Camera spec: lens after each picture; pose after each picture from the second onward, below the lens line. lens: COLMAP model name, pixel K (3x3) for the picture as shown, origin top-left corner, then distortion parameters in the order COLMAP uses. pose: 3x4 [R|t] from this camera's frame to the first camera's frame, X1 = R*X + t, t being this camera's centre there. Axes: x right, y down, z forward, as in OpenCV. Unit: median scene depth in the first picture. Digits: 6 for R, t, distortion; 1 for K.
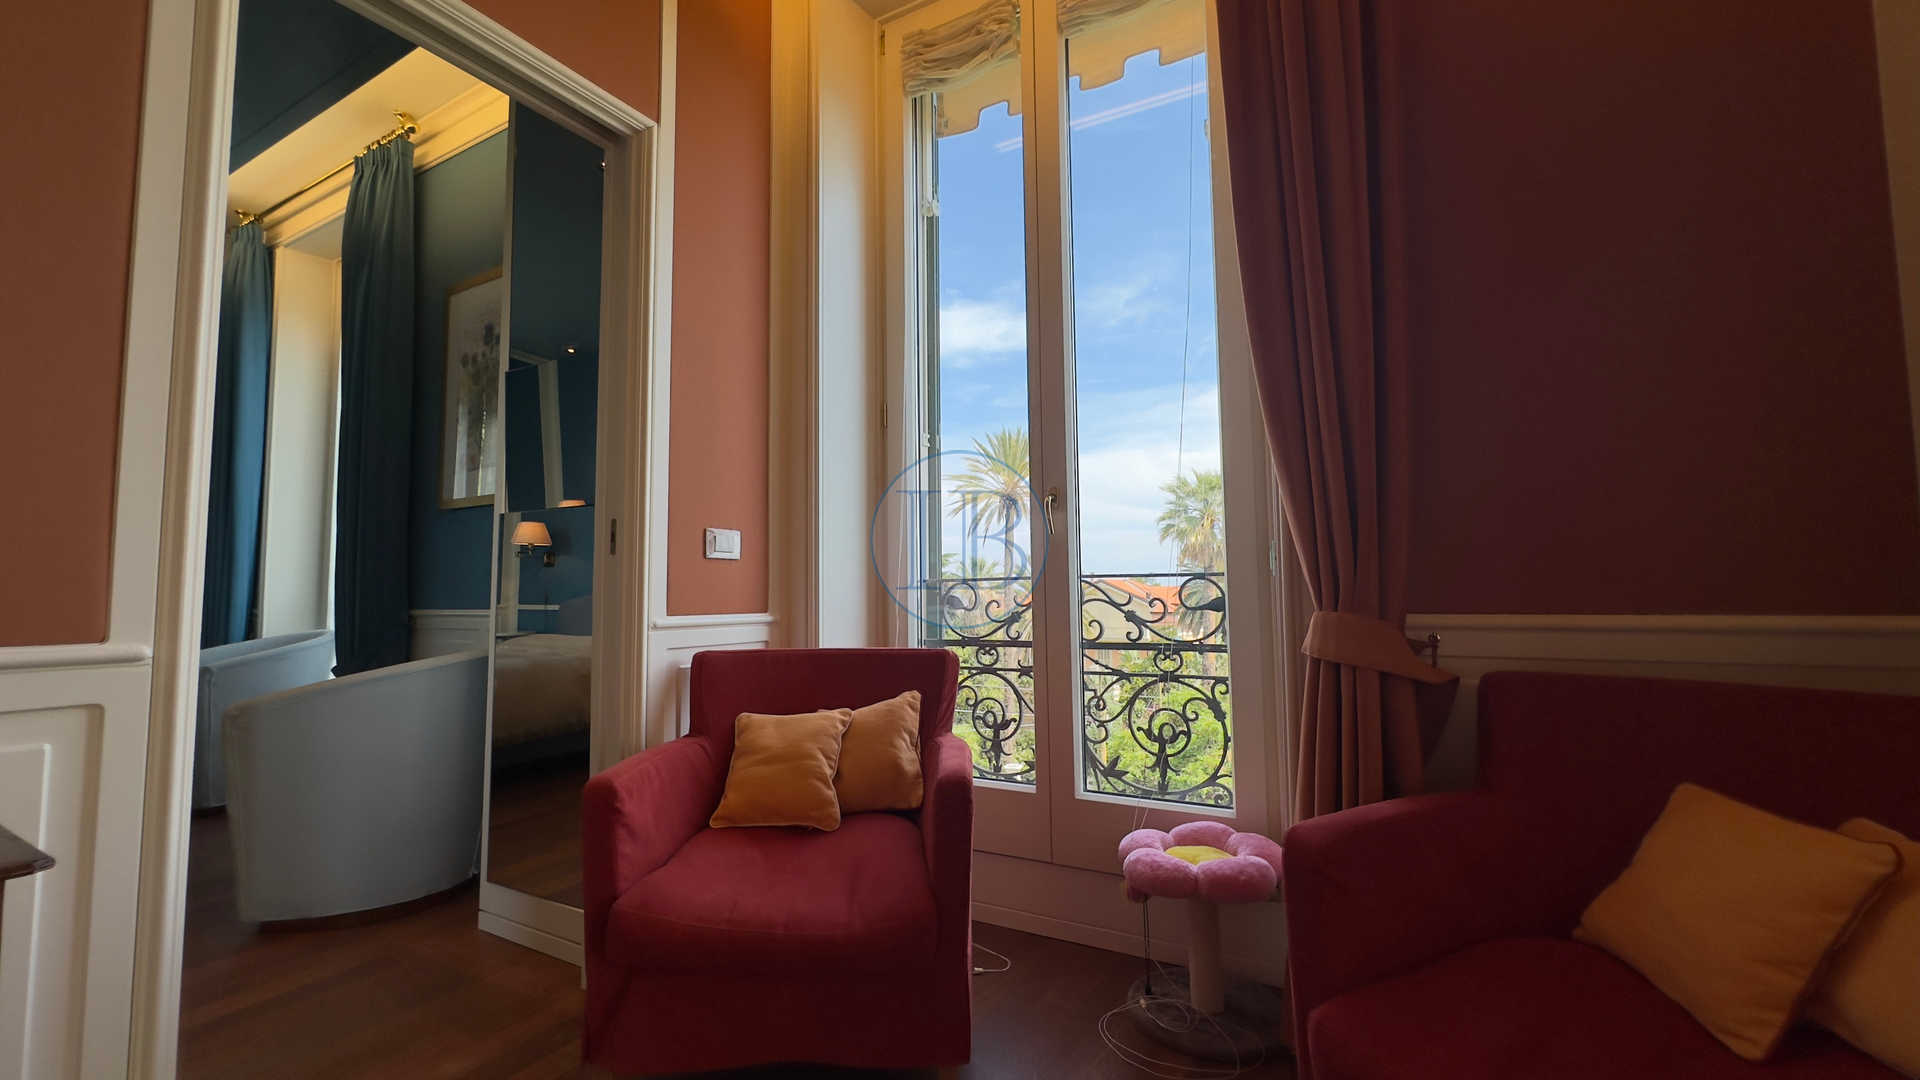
lens RADIAL K [[764.9, 0, 932.1], [0, 764.9, 533.6], [0, 0, 1]] dist [-0.008772, 0.000988]
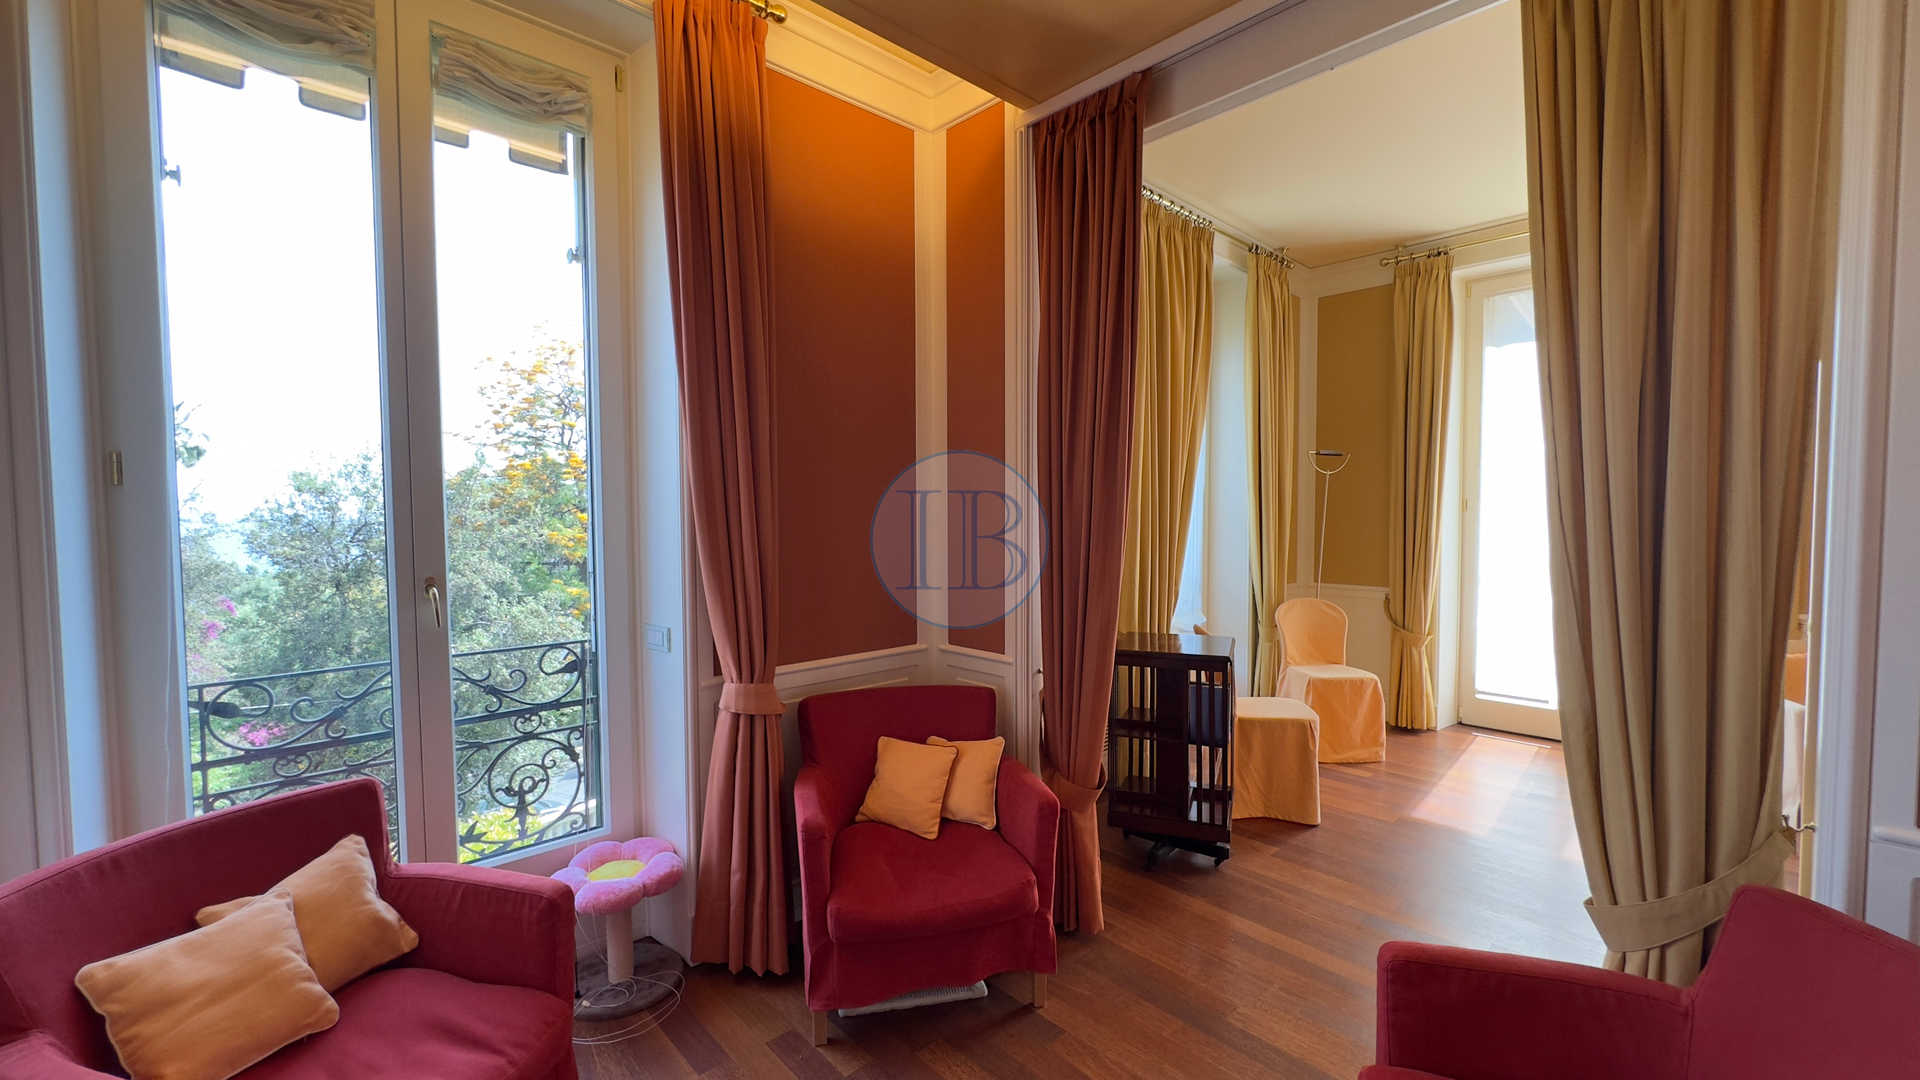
lens RADIAL K [[764.9, 0, 958.4], [0, 764.9, 541.3], [0, 0, 1]] dist [-0.008772, 0.000988]
pose [[0.296838, -0.032527, 0.954374, -0.577645], [-0.062996, 0.996576, 0.053559, -0.204759], [-0.952848, -0.076020, 0.293773, 0.075764]]
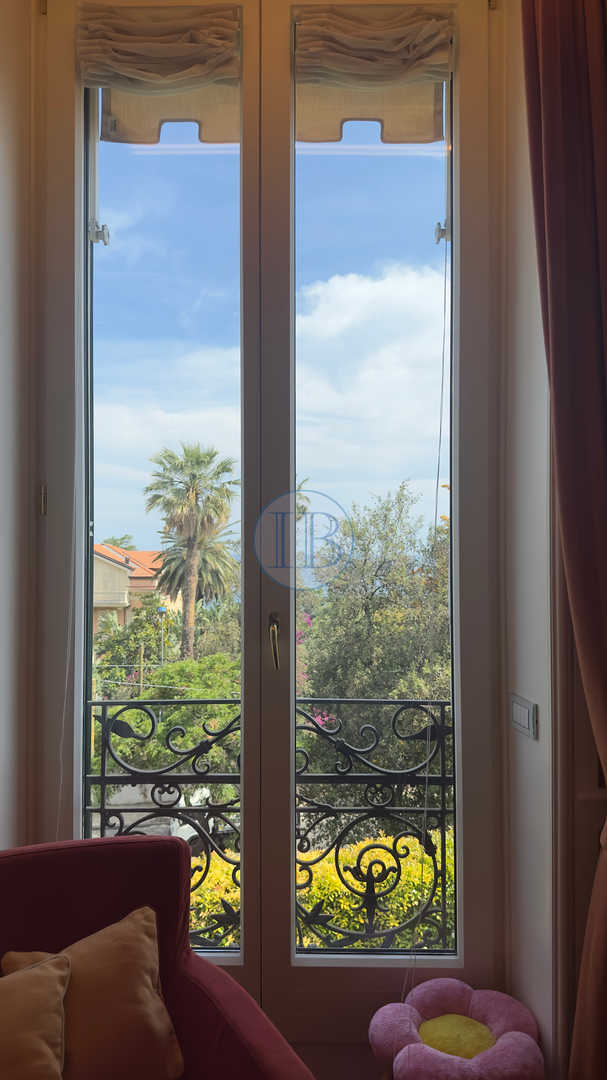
lens RADIAL K [[770.0, 0, 303.3], [0, 770.0, 533.6], [0, 0, 1]] dist [-0.001599, -0.009325]
pose [[0.880620, 0.020652, 0.473373, -0.230517], [-0.040393, 0.998685, 0.031574, -0.181773], [-0.472098, -0.046925, 0.880296, 0.223793]]
